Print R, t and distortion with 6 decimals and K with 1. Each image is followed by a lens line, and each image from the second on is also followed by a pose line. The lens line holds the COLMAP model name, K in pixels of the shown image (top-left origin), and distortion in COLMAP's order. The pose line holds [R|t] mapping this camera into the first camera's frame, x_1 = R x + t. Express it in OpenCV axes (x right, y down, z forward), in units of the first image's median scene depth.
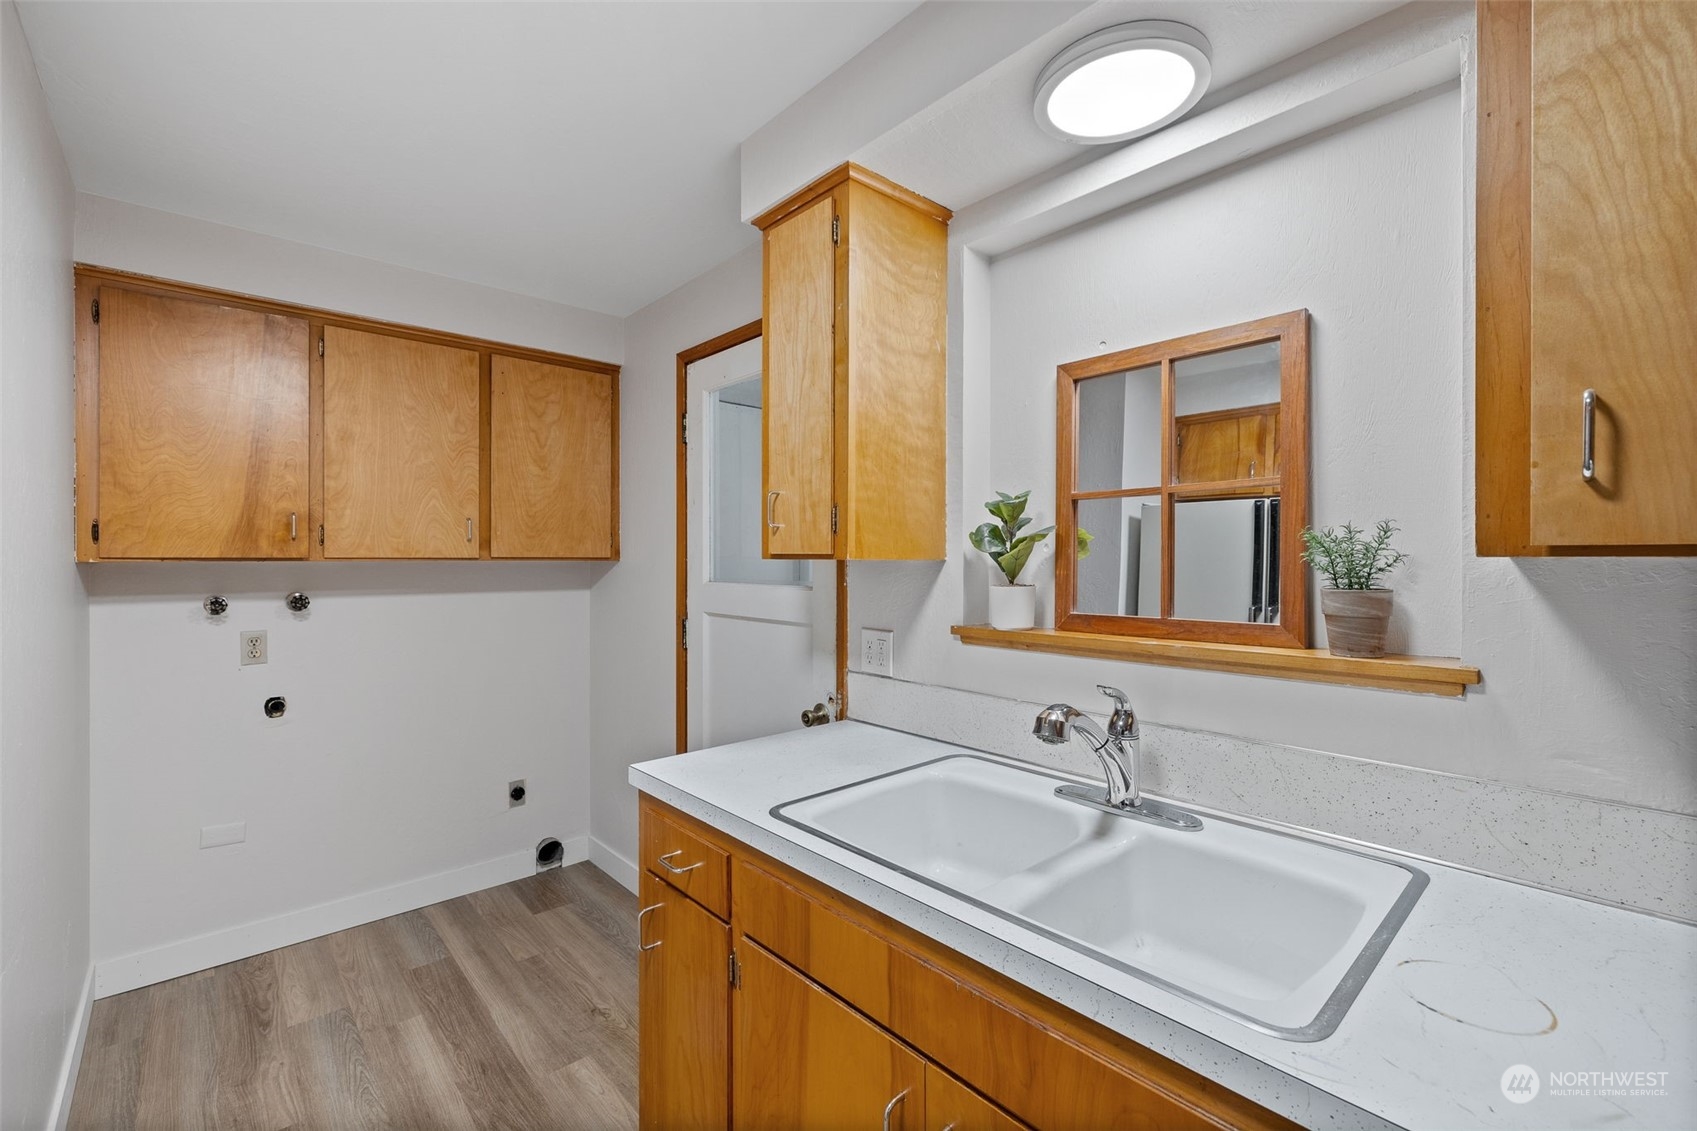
lens RADIAL K [[719.6, 0, 845.5], [0, 719.6, 556.1], [0, 0, 1]] dist [-0.000692, 0.000800]
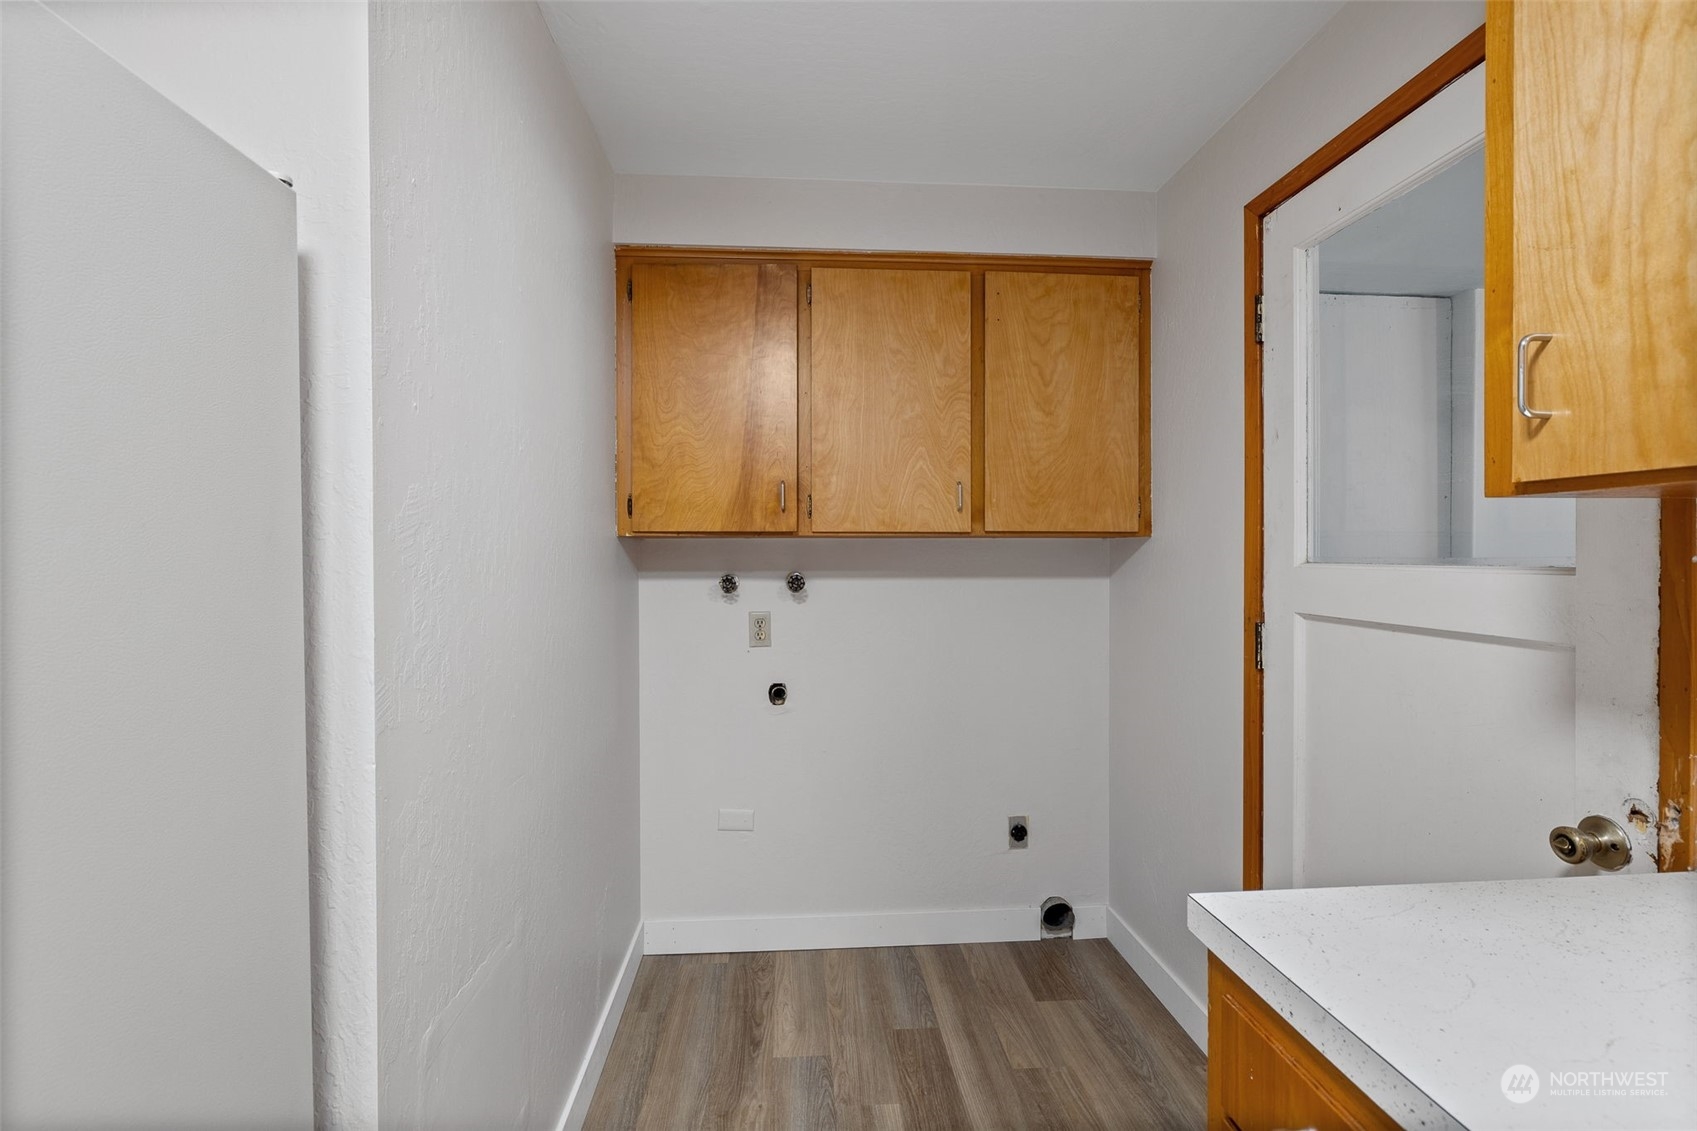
lens RADIAL K [[769.9, 0, 860.5], [0, 769.9, 559.2], [0, 0, 1]] dist [-0.006551, 0.001522]
pose [[0.795558, 0.002080, -0.605874, -0.120424], [0.001568, 0.999984, 0.005492, 0.035469], [0.605875, -0.005319, 0.795542, 0.326911]]
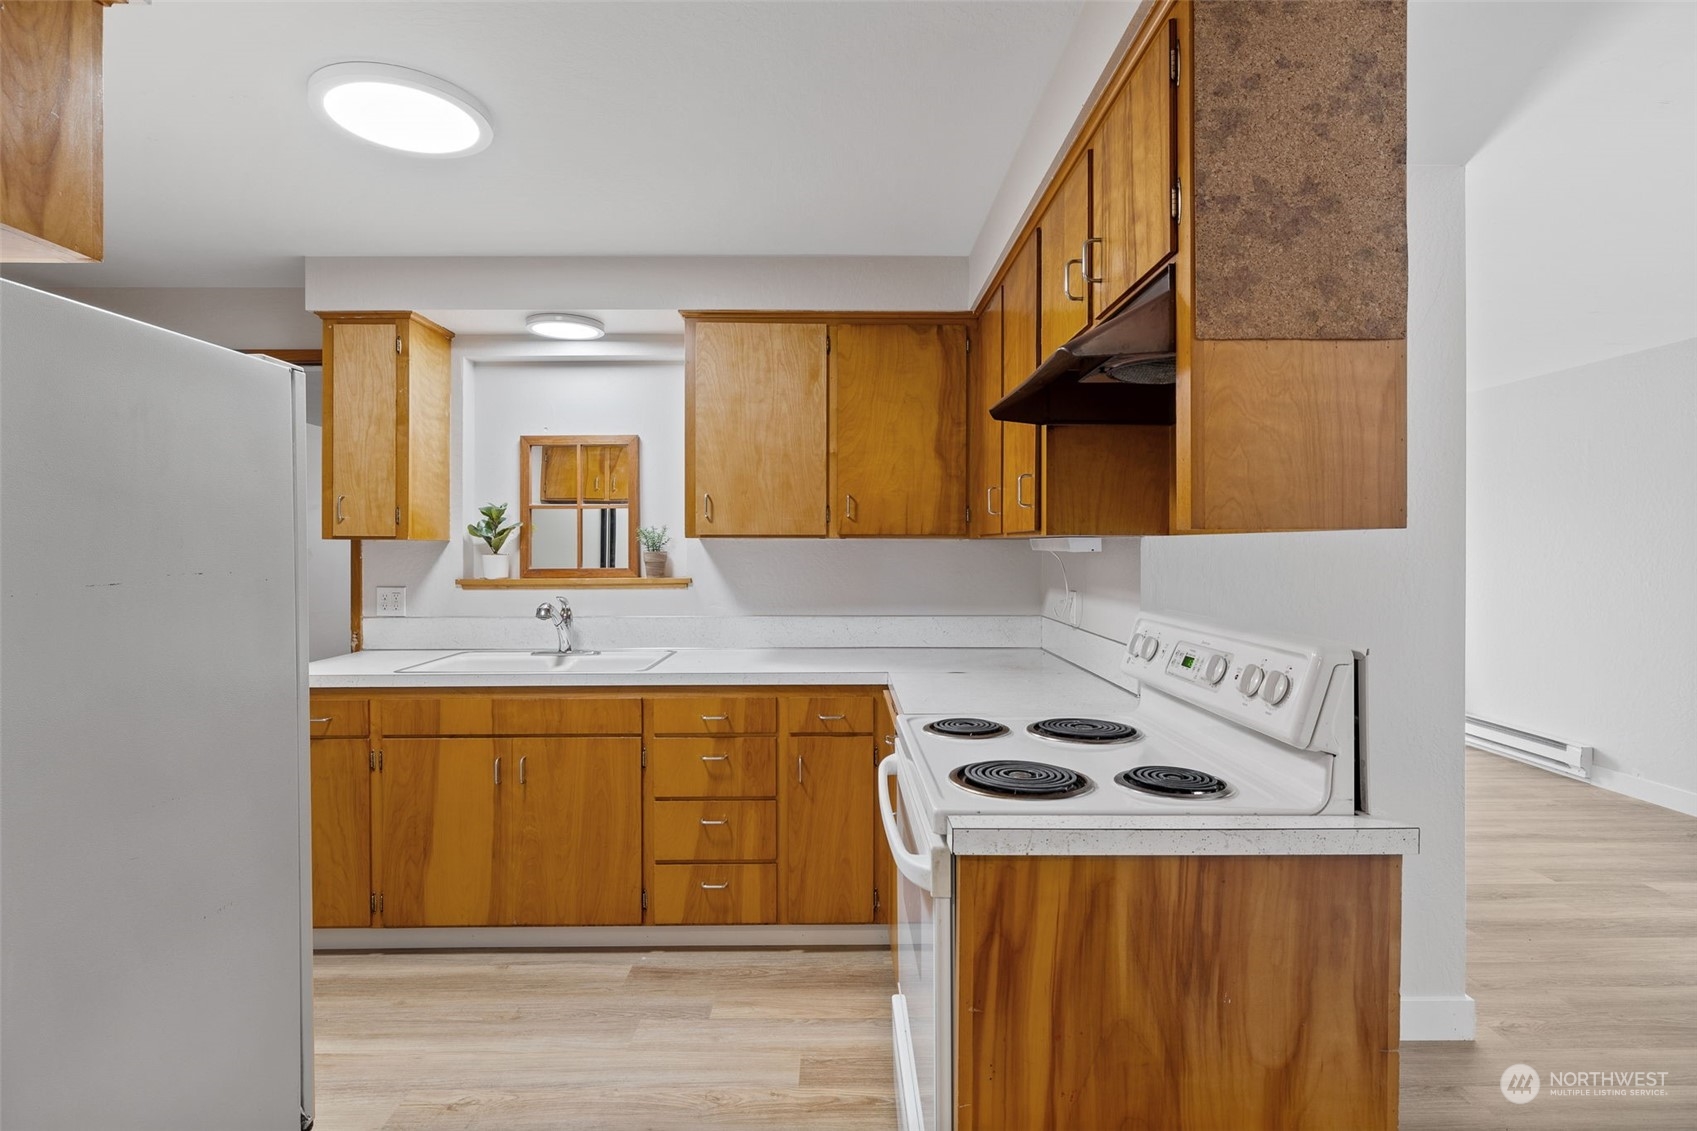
lens RADIAL K [[851.0, 0, 852.4], [0, 851.0, 547.6], [0, 0, 1]] dist [-0.006464, 0.000968]
pose [[0.661330, 0.001633, 0.750094, -0.628850], [-0.000469, 0.999998, -0.001765, 0.021138], [-0.750095, 0.000815, 0.661329, -0.876302]]
